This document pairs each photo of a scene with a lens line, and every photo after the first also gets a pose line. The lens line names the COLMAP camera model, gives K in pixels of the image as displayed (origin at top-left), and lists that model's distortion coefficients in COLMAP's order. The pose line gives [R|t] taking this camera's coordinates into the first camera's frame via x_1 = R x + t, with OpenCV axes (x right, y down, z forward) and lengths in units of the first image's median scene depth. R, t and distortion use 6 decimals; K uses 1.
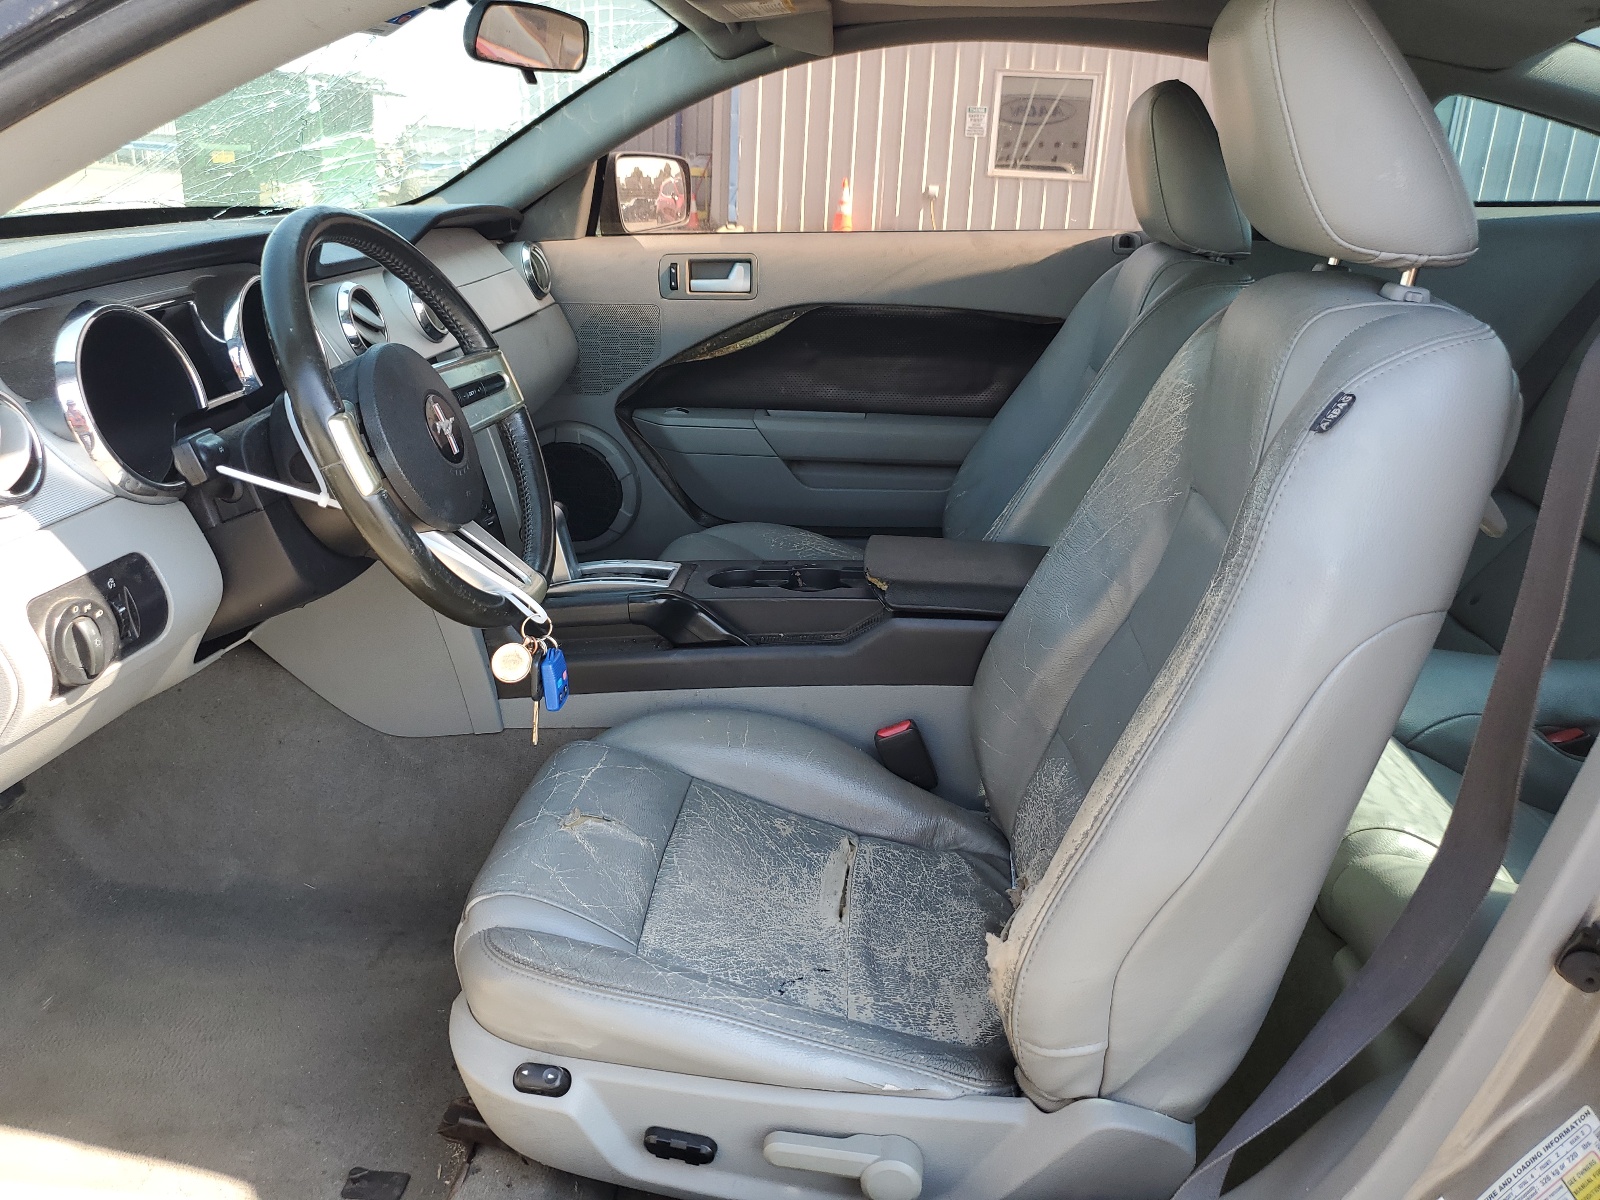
lens RADIAL K [[1368.8, 0, 810.9], [0, 1368.8, 601.0], [0, 0, 1]] dist [0.071878, -0.099517]
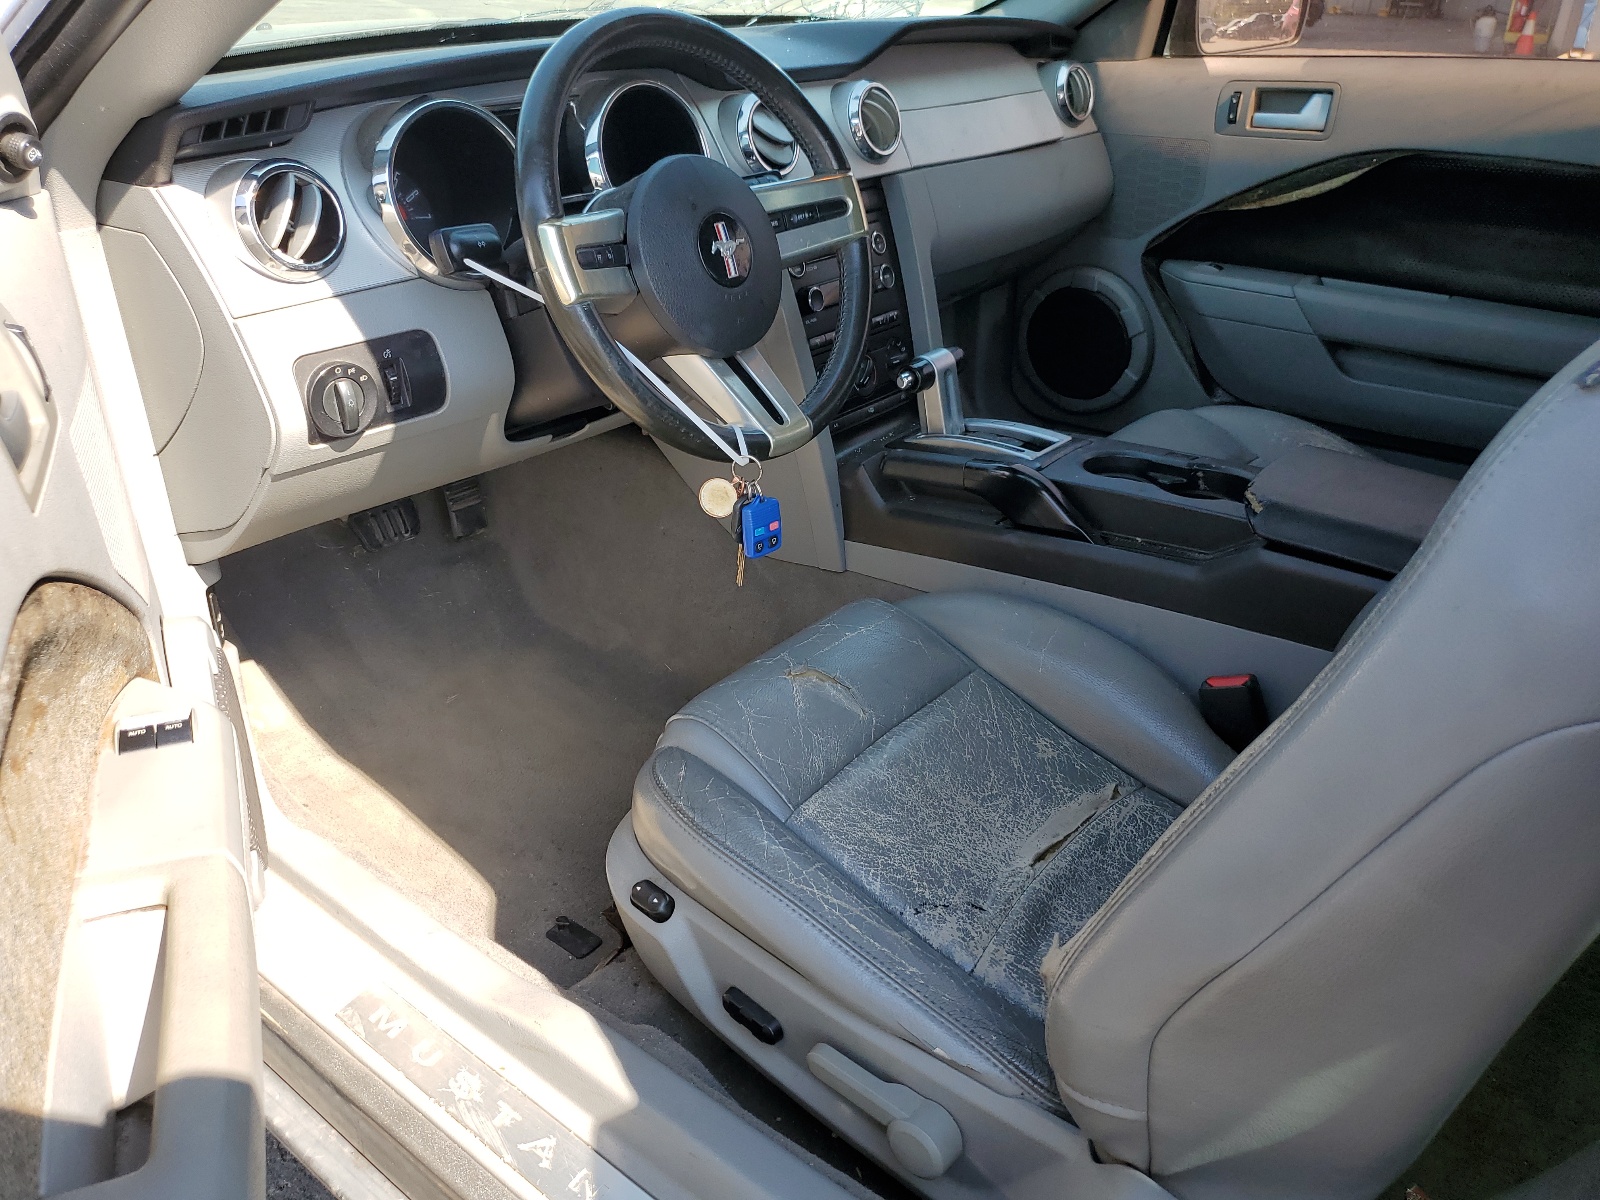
lens RADIAL K [[1368.8, 0, 810.9], [0, 1368.8, 601.0], [0, 0, 1]] dist [0.071878, -0.099517]
pose [[0.806610, 0.244642, -0.538081, 0.291137], [-0.180826, 0.968815, 0.169412, -0.047467], [0.562746, -0.039350, 0.825693, 0.168458]]
